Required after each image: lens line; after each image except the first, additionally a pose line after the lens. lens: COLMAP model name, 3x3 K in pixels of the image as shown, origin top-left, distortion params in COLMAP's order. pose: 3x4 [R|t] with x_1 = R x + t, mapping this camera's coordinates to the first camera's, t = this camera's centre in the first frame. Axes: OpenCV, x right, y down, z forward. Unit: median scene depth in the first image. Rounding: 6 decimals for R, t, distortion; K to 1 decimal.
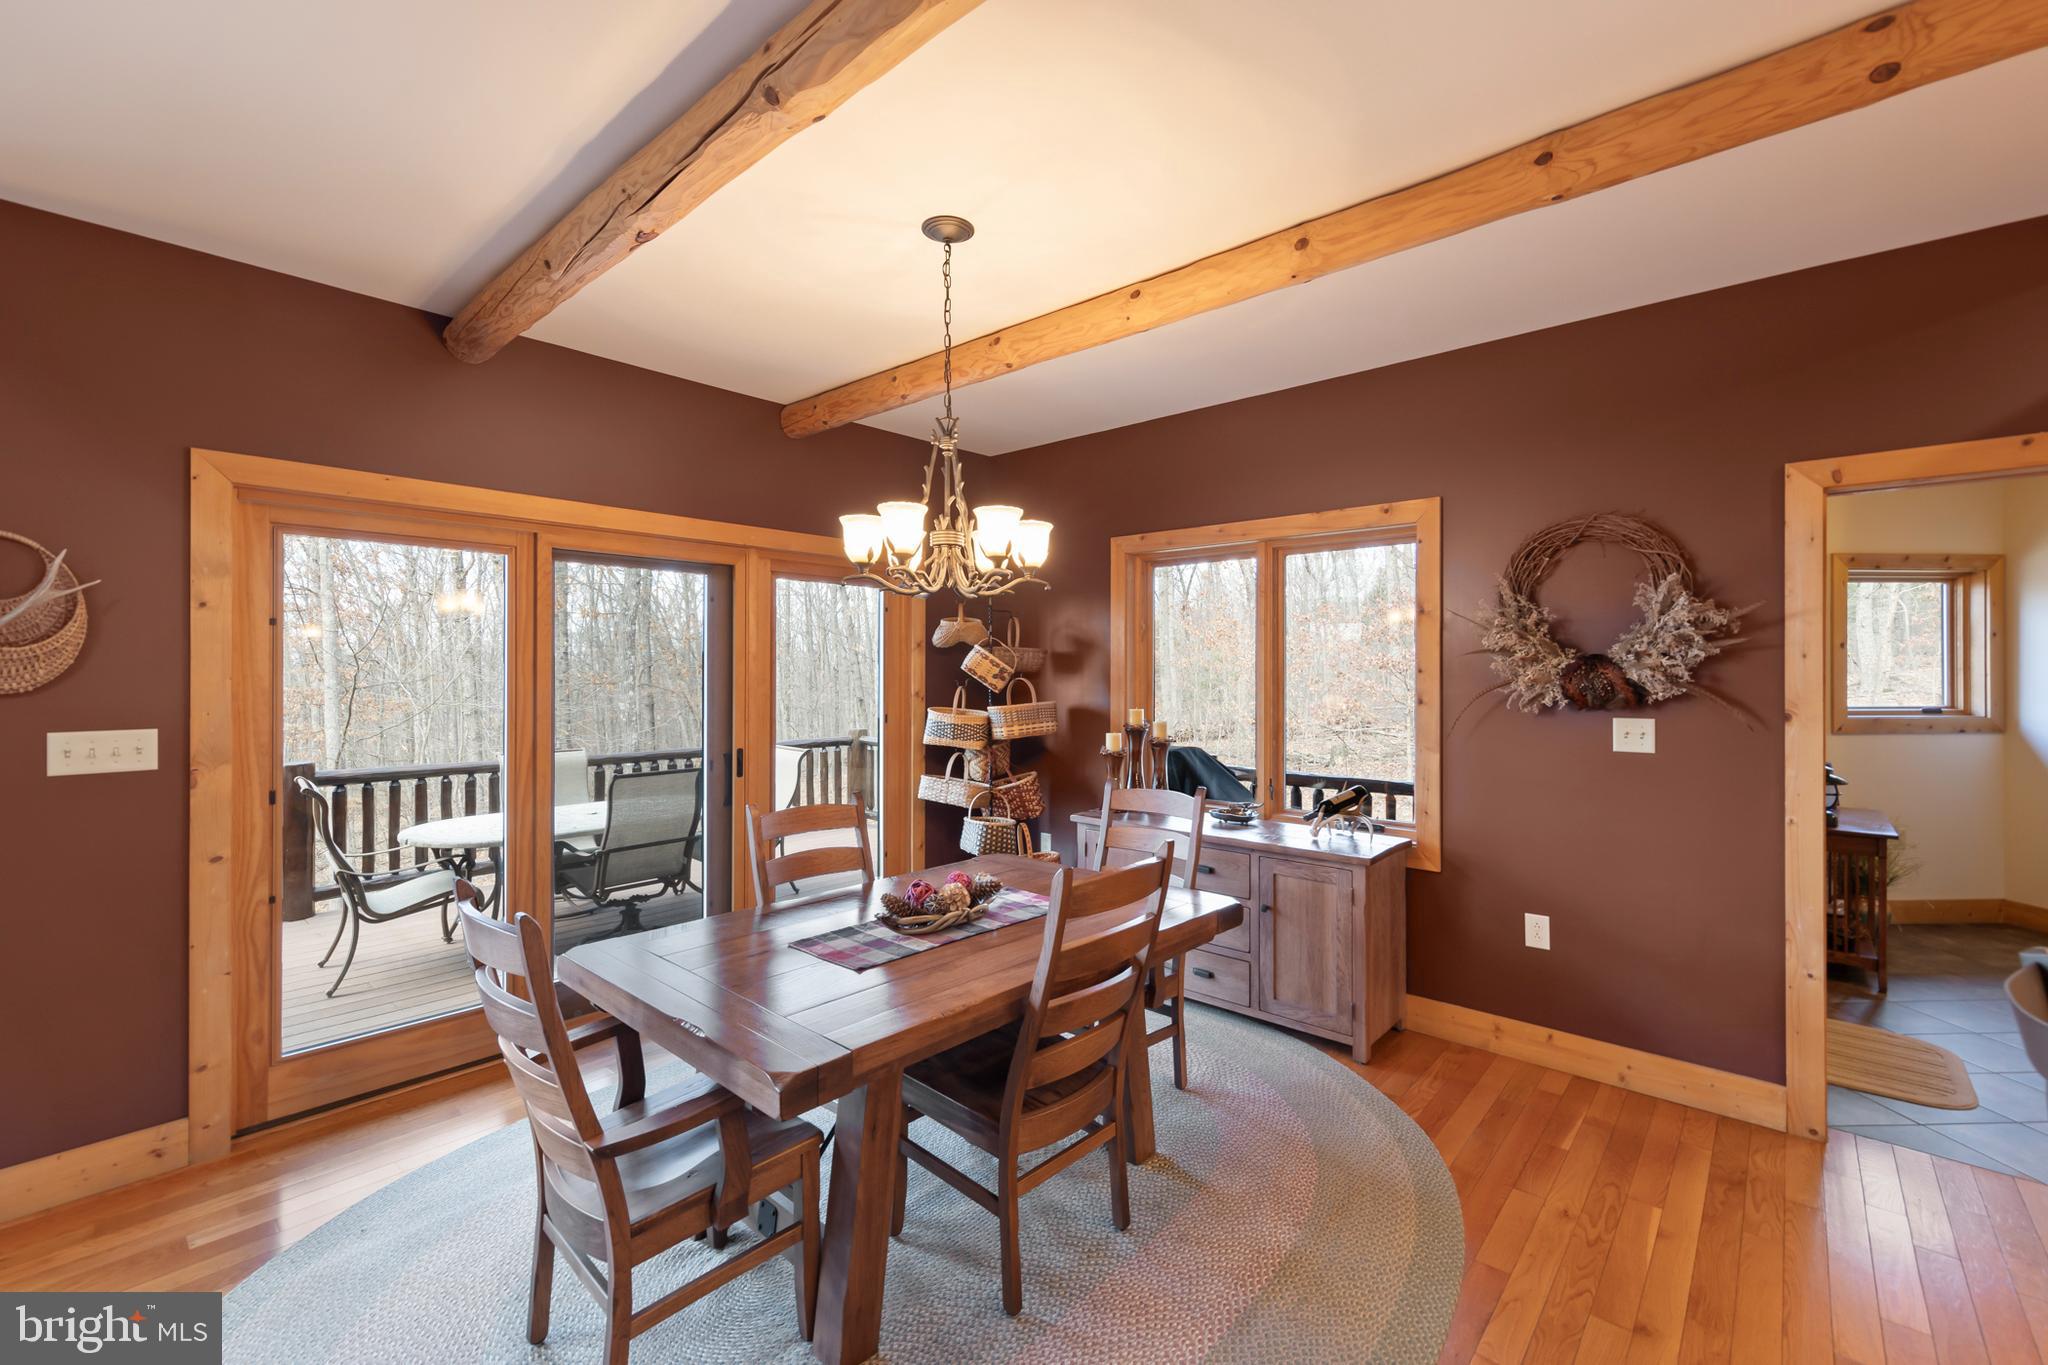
lens RADIAL K [[871.1, 0, 1028.4], [0, 871.1, 668.7], [0, 0, 1]] dist [0.016203, -0.004905]
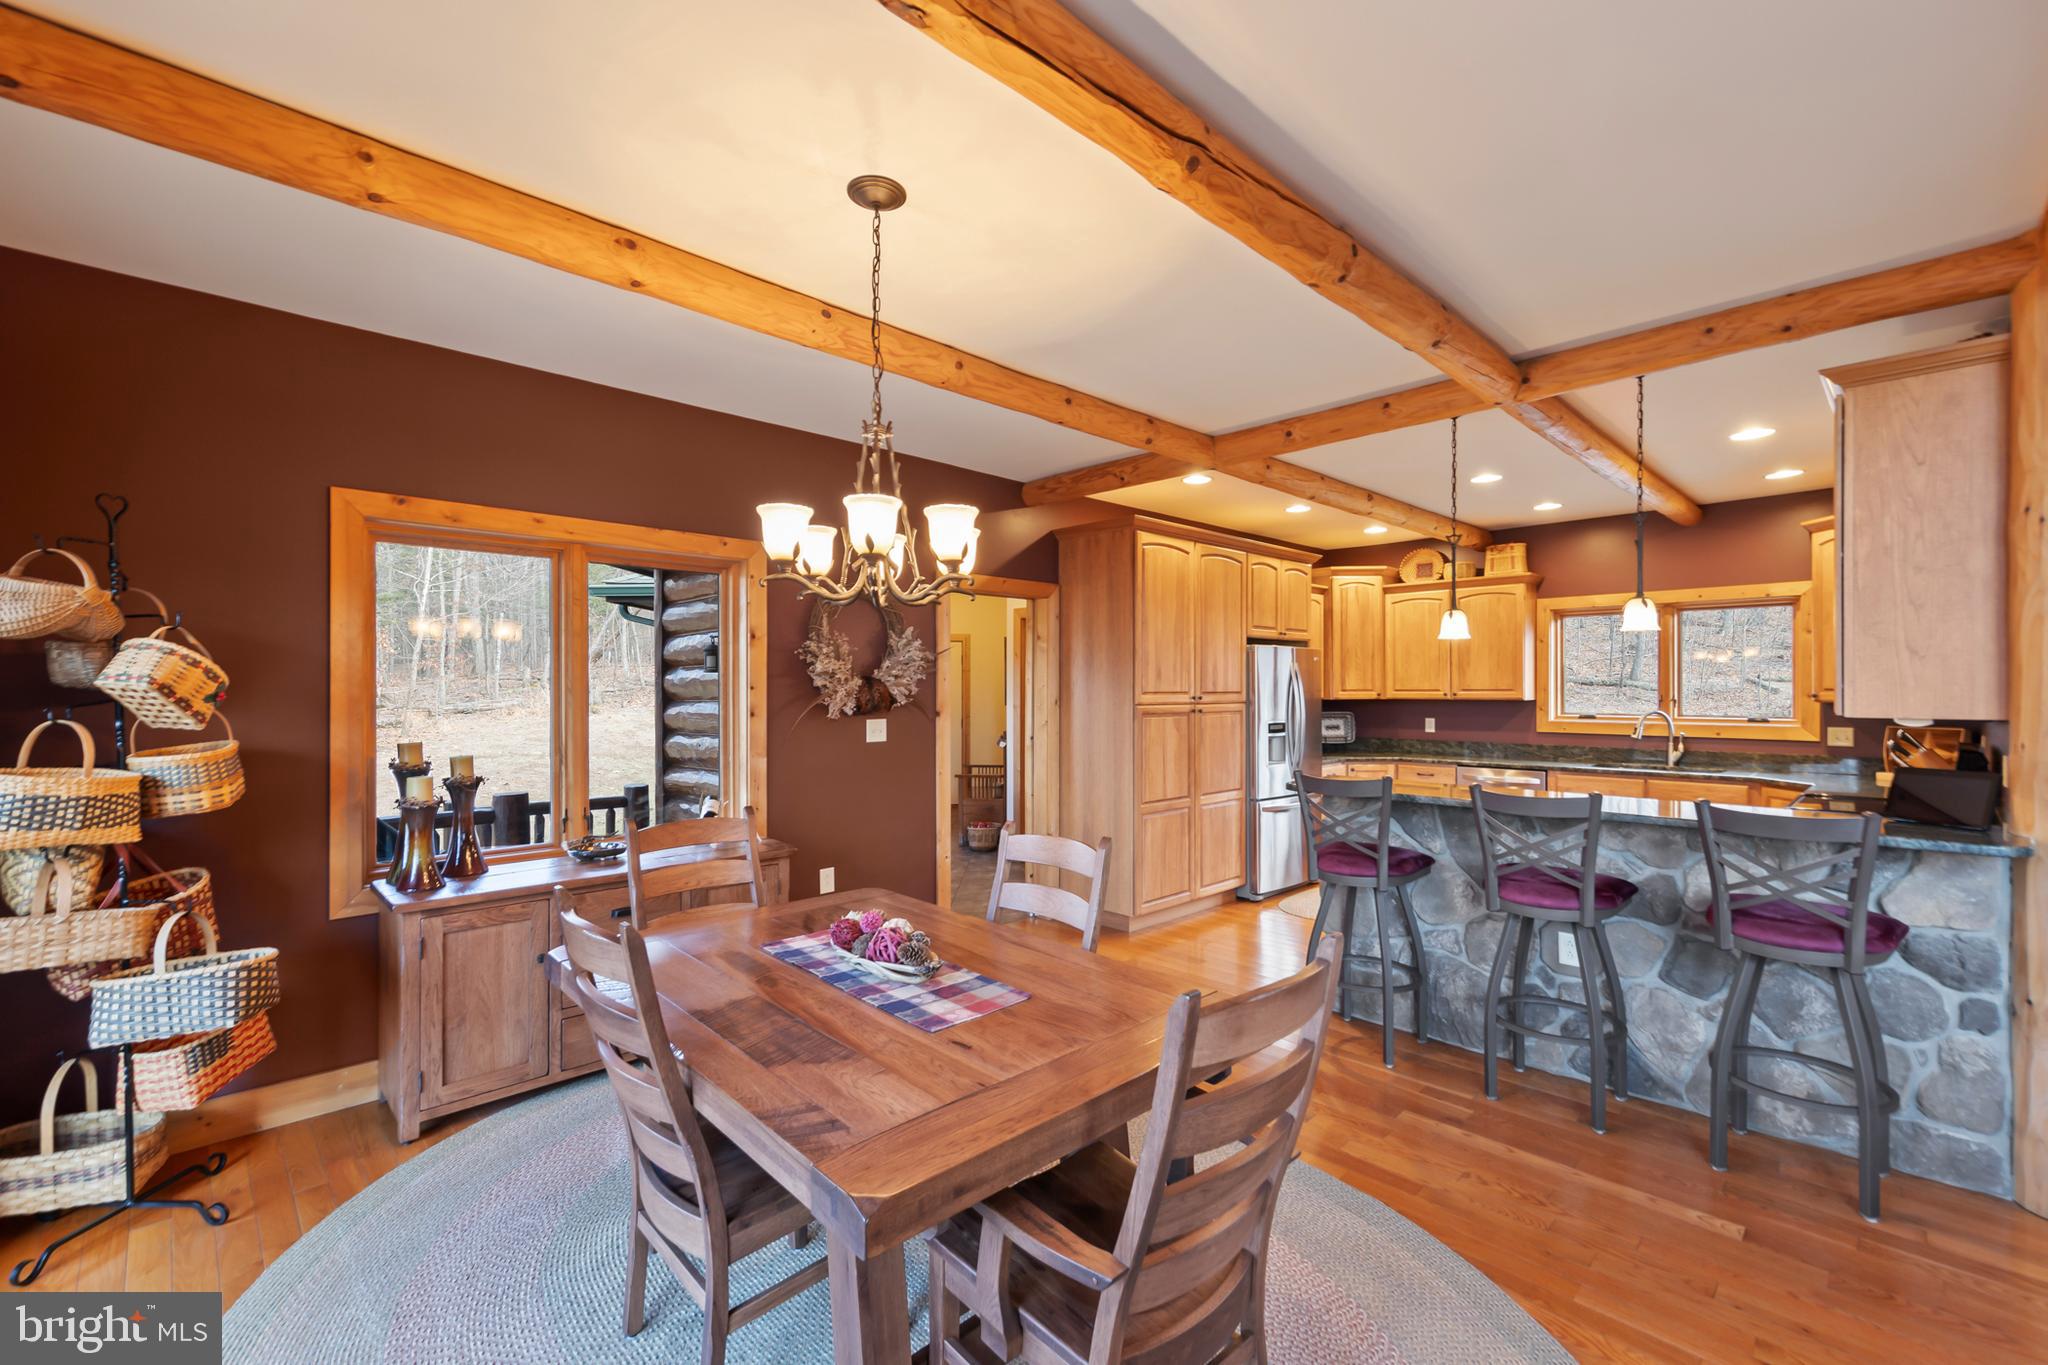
lens RADIAL K [[871.1, 0, 1028.0], [0, 871.1, 686.1], [0, 0, 1]] dist [0.016203, -0.004905]
pose [[0.069266, 0.002026, 0.997596, -0.770058], [-0.001440, 0.999997, -0.001931, 0.001705], [-0.997597, -0.001303, 0.069269, 0.621267]]
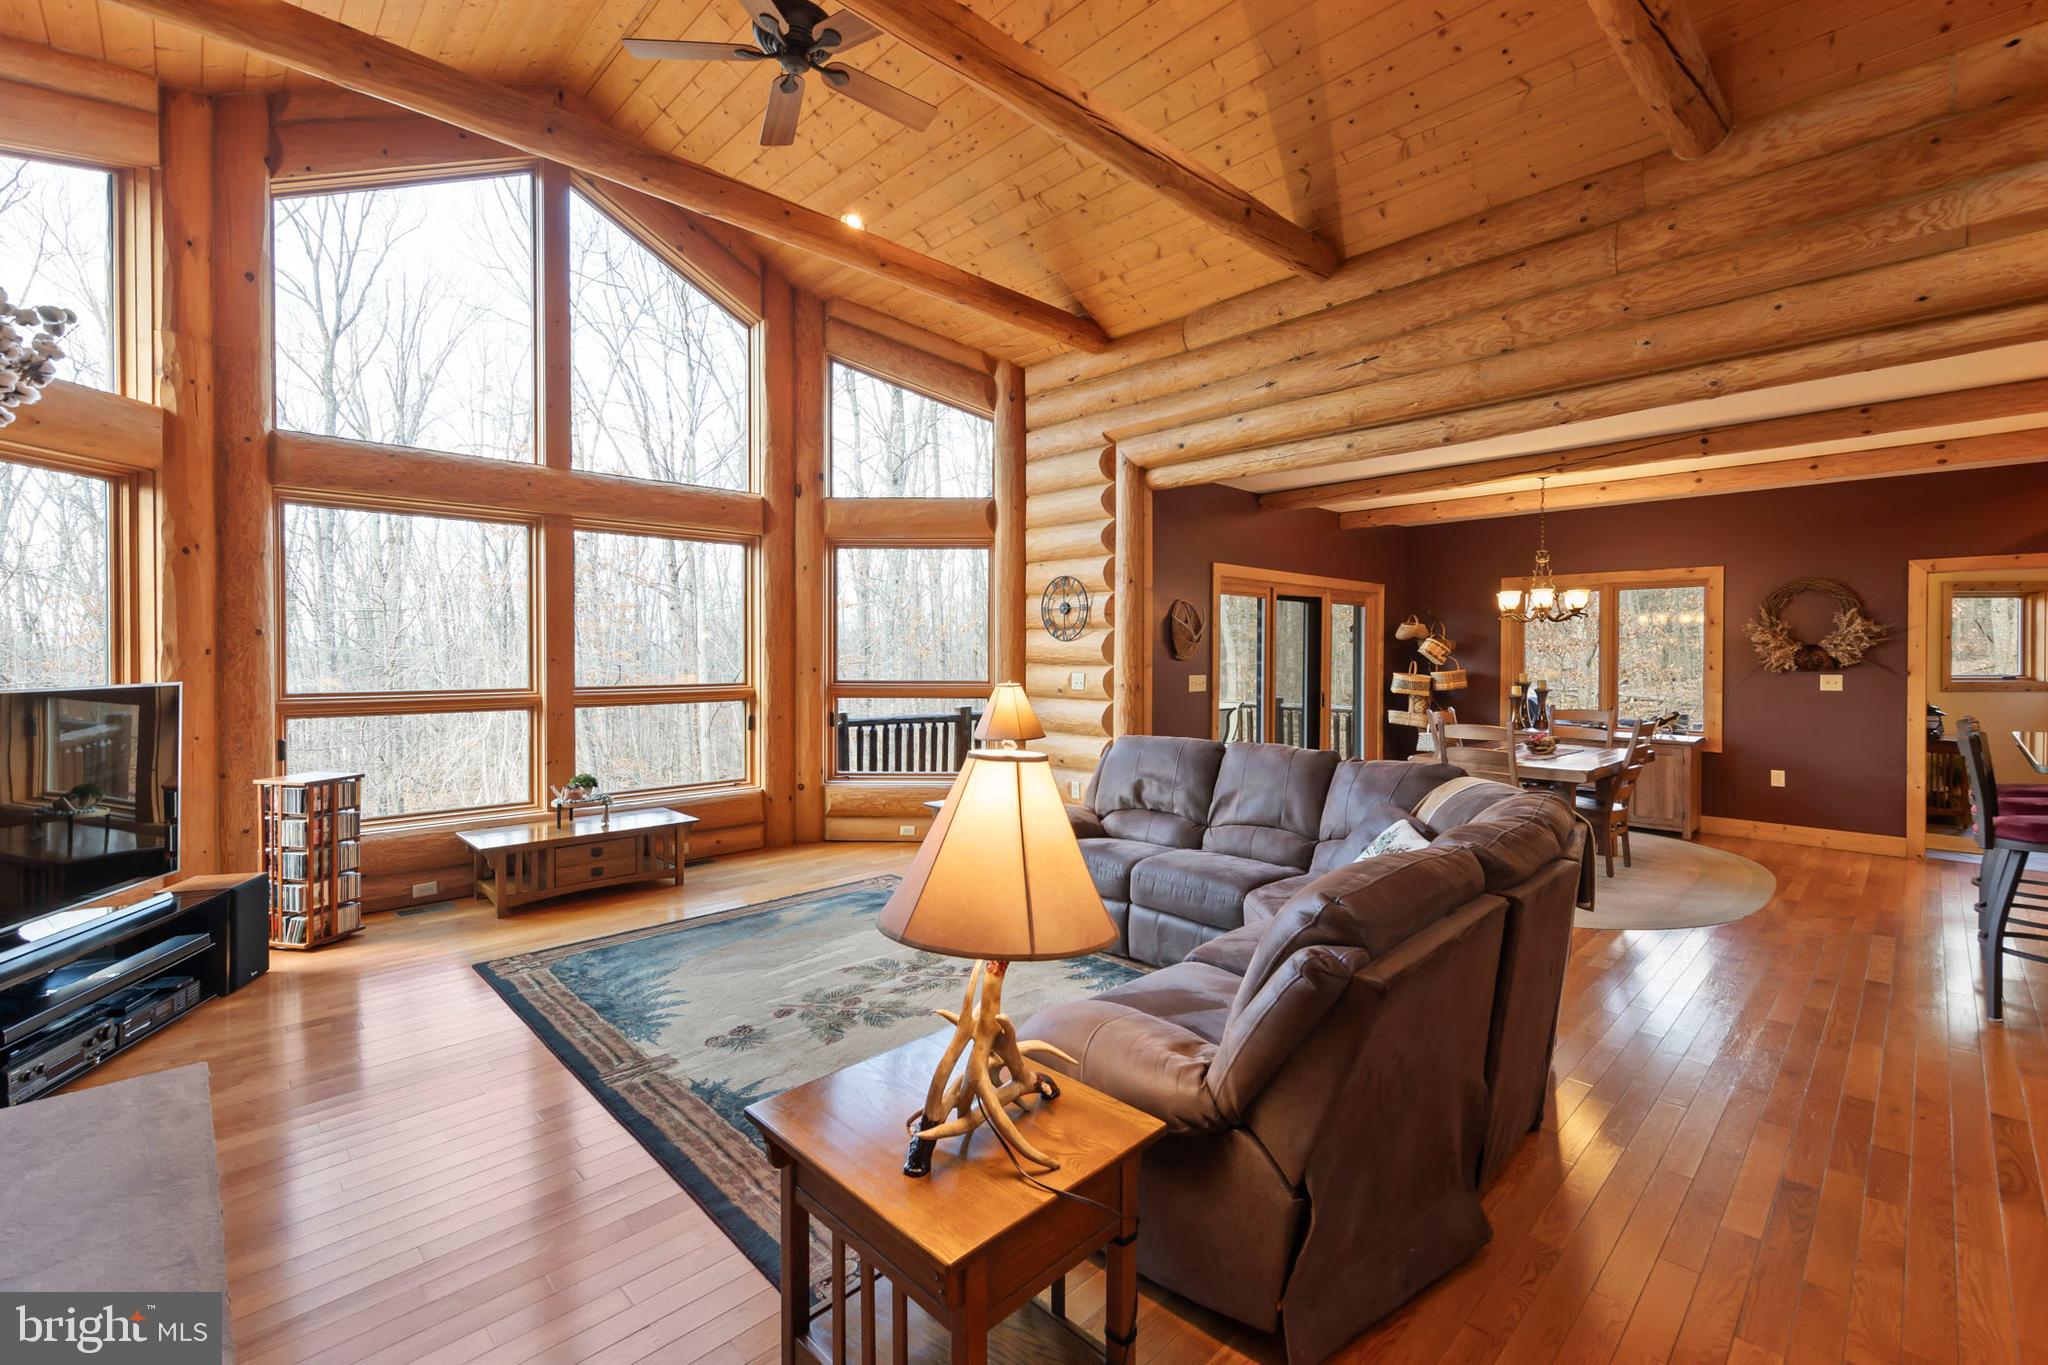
lens RADIAL K [[871.1, 0, 1021.3], [0, 871.1, 657.6], [0, 0, 1]] dist [0.016203, -0.004905]
pose [[0.996580, 0.002013, -0.082605, -1.073064], [-0.001293, 0.999961, 0.008772, -0.001980], [0.082620, -0.008635, 0.996544, -1.266467]]
